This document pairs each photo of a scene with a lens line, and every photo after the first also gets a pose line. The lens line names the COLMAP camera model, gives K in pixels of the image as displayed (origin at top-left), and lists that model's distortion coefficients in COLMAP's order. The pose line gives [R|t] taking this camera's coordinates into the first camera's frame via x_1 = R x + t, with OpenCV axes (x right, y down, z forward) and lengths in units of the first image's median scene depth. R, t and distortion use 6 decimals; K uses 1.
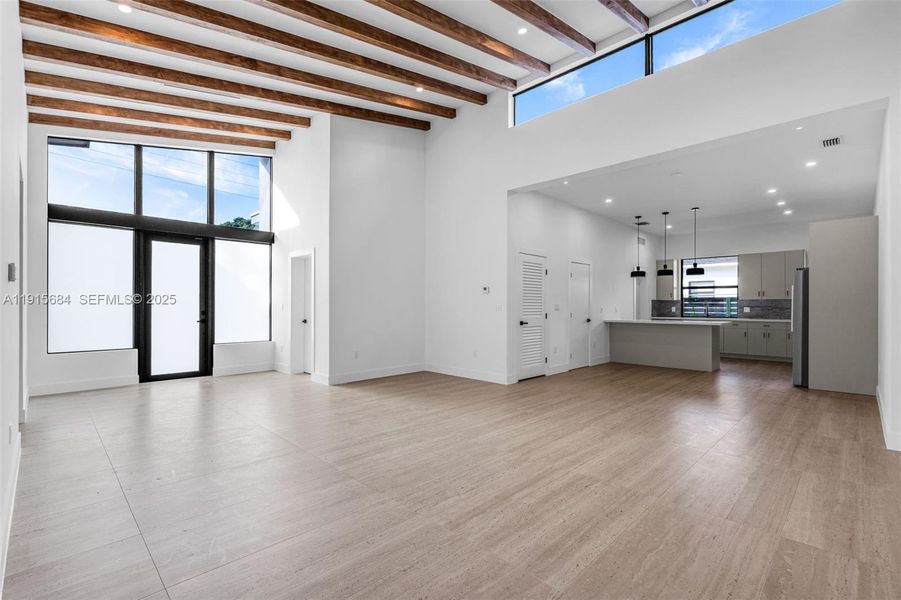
lens RADIAL K [[415.4, 0, 448.3], [0, 415.4, 304.0], [0, 0, 1]] dist [-0.002226, -0.000019]
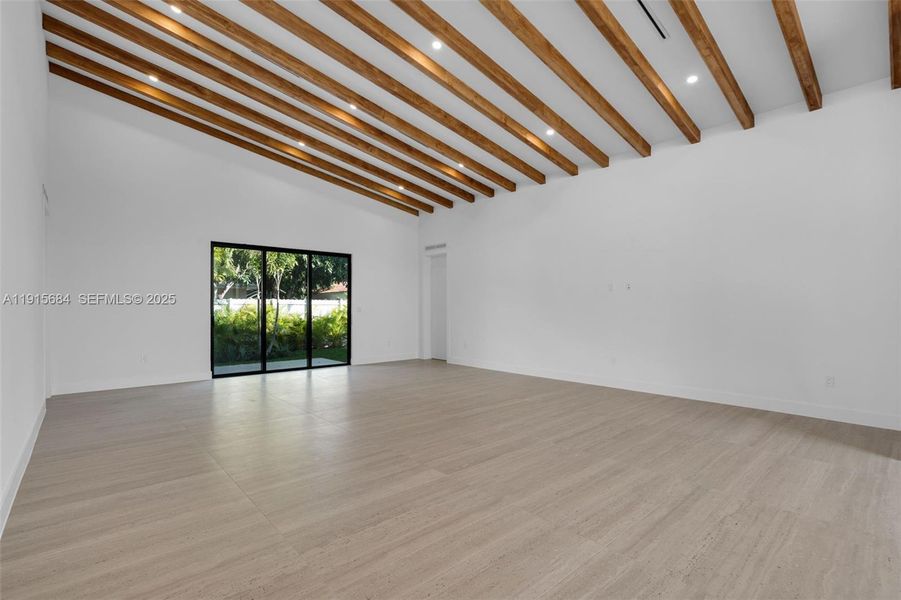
lens RADIAL K [[415.4, 0, 448.3], [0, 415.4, 304.0], [0, 0, 1]] dist [-0.002226, -0.000019]
pose [[-0.998540, -0.000592, 0.054005, 0.576164], [-0.001357, 0.999899, -0.014131, 0.009573], [-0.053992, -0.014183, -0.998441, 1.892488]]
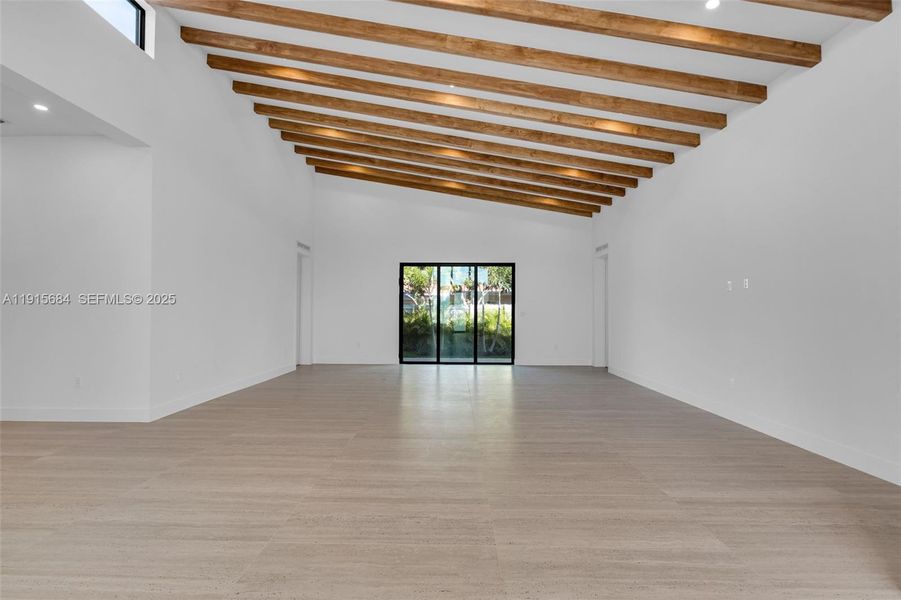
lens RADIAL K [[419.9, 0, 450.5], [0, 419.9, 300.0], [0, 0, 1]] dist [-0.002645, -0.000402]
pose [[-0.700312, 0.015930, 0.713659, -0.649867], [-0.008462, 0.999495, -0.030613, 0.005896], [-0.713787, -0.027477, -0.699824, 1.589177]]
